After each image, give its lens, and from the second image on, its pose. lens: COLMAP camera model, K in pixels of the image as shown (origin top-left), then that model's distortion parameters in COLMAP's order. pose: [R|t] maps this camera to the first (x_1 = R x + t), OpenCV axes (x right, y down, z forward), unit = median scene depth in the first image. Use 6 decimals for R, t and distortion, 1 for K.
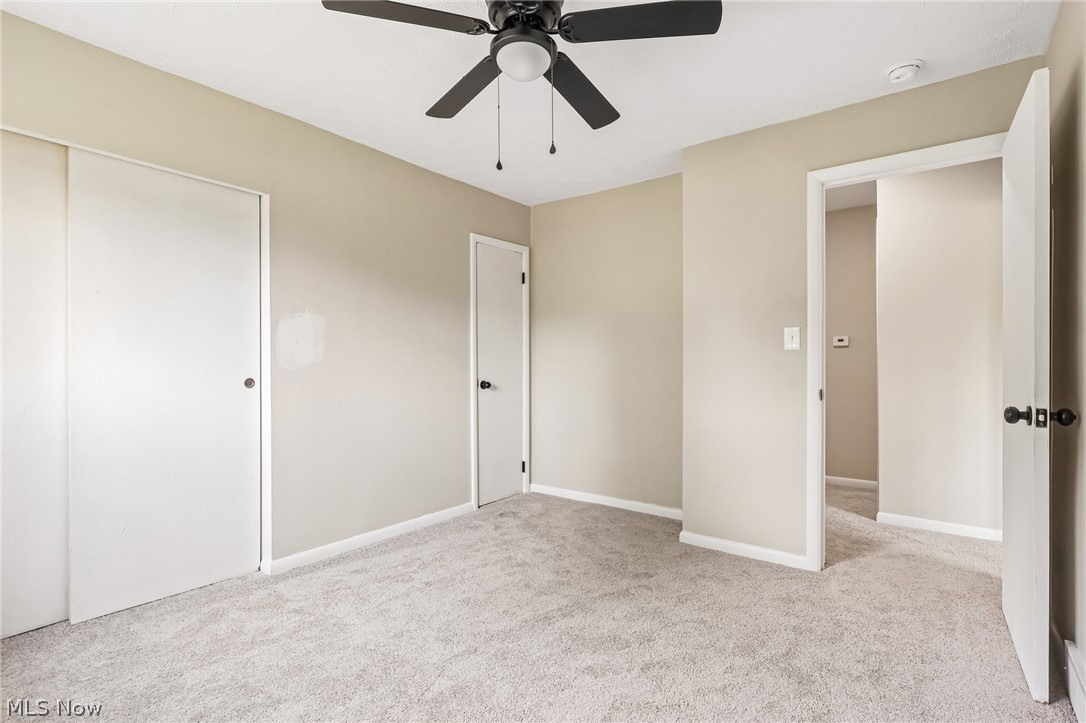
lens RADIAL K [[549.8, 0, 537.7], [0, 549.8, 369.4], [0, 0, 1]] dist [0.015000, 0.000912]
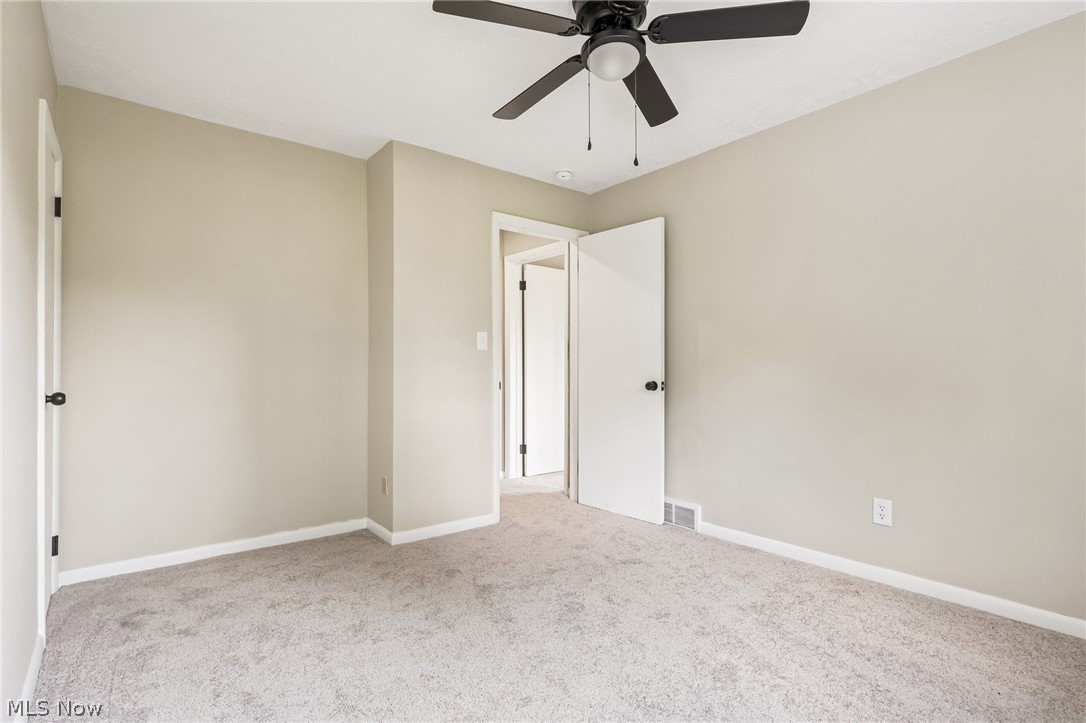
lens RADIAL K [[549.8, 0, 537.7], [0, 549.8, 369.4], [0, 0, 1]] dist [0.015000, 0.000912]
pose [[0.215377, 0.000195, 0.976531, -0.712250], [0.016368, 0.999859, -0.003809, 0.014462], [-0.976394, 0.016805, 0.215344, 0.609441]]
